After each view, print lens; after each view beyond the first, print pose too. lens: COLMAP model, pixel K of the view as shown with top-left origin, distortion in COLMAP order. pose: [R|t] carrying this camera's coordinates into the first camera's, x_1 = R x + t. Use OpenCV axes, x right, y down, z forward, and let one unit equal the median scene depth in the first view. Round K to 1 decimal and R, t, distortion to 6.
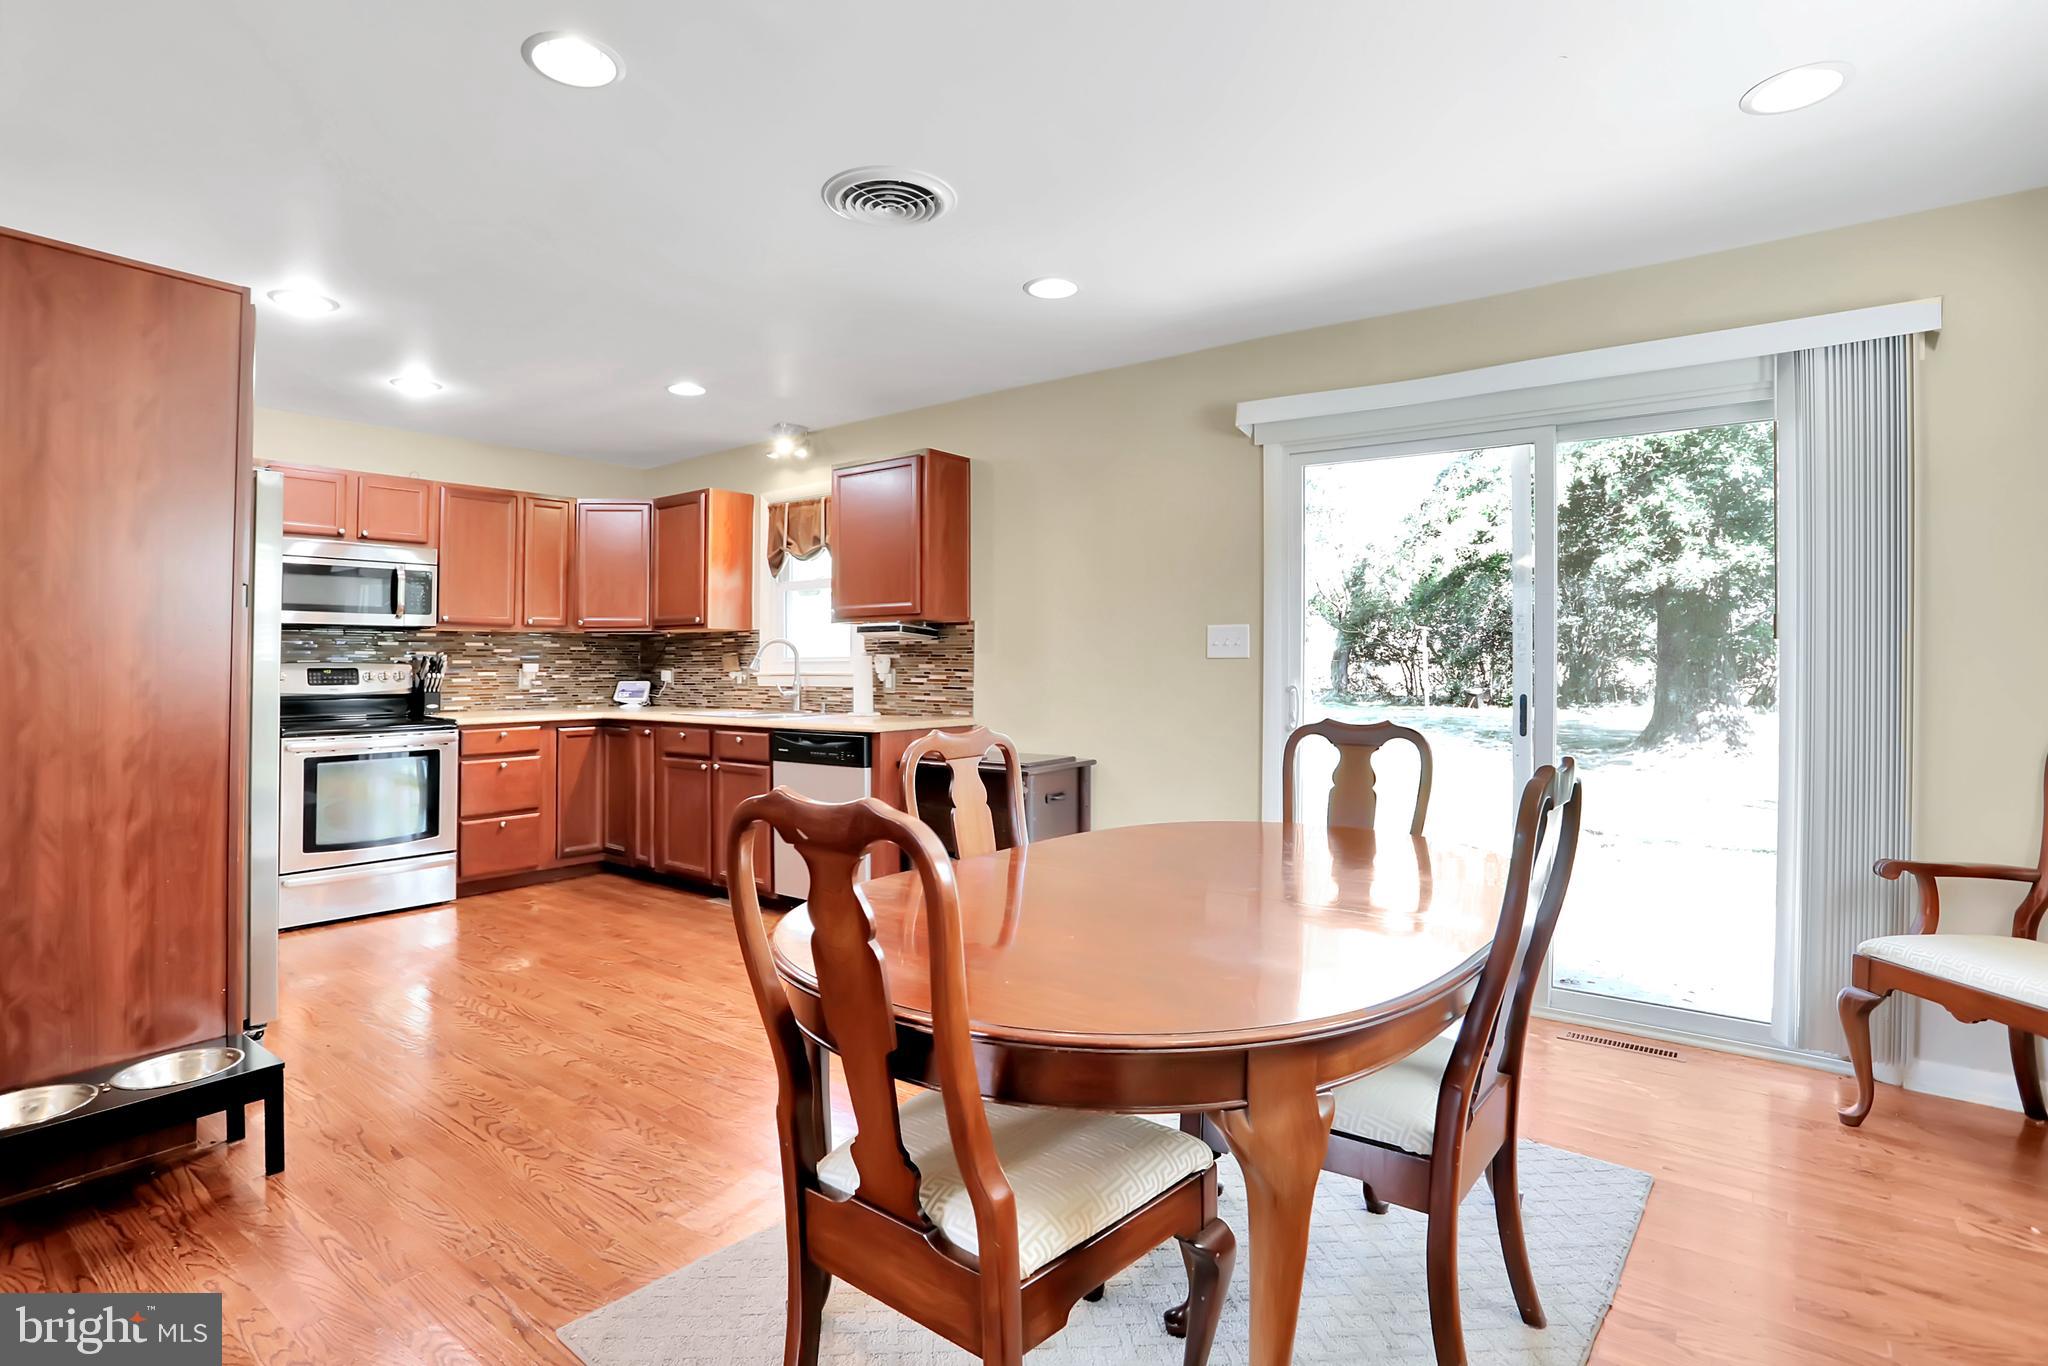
lens RADIAL K [[1012.6, 0, 1020.6], [0, 1012.6, 676.7], [0, 0, 1]] dist [-0.065102, 0.029154]
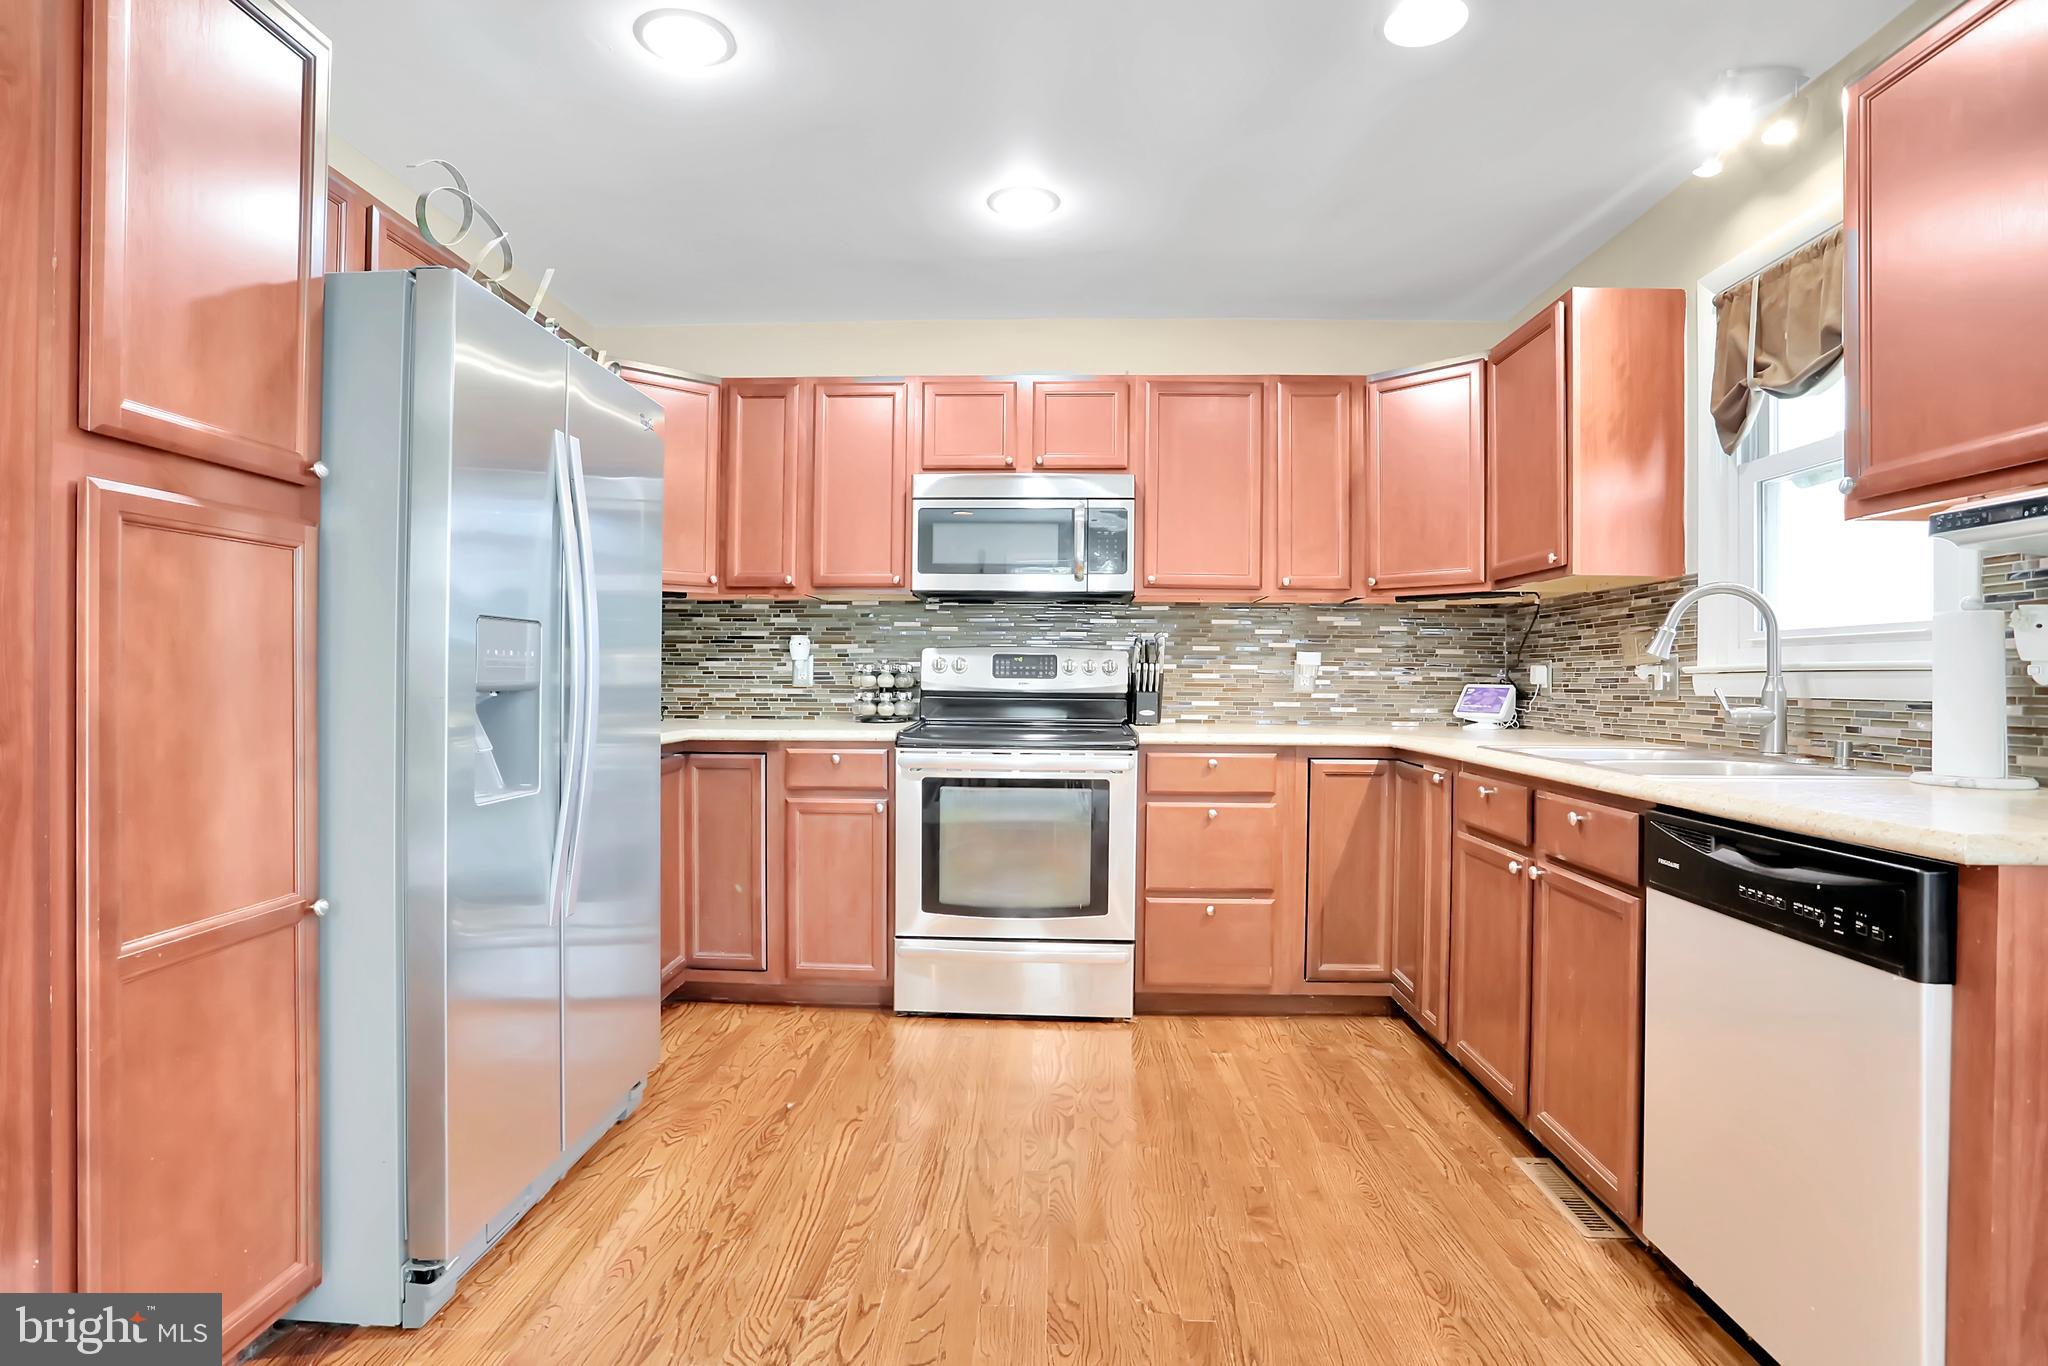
lens RADIAL K [[1061.8, 0, 1026.7], [0, 1061.8, 672.0], [0, 0, 1]] dist [-0.043890, 0.001749]
pose [[0.587275, 0.006810, -0.809359, -0.054785], [-0.021102, 0.999754, -0.006899, 0.008383], [0.809112, 0.021131, 0.587274, 0.489013]]
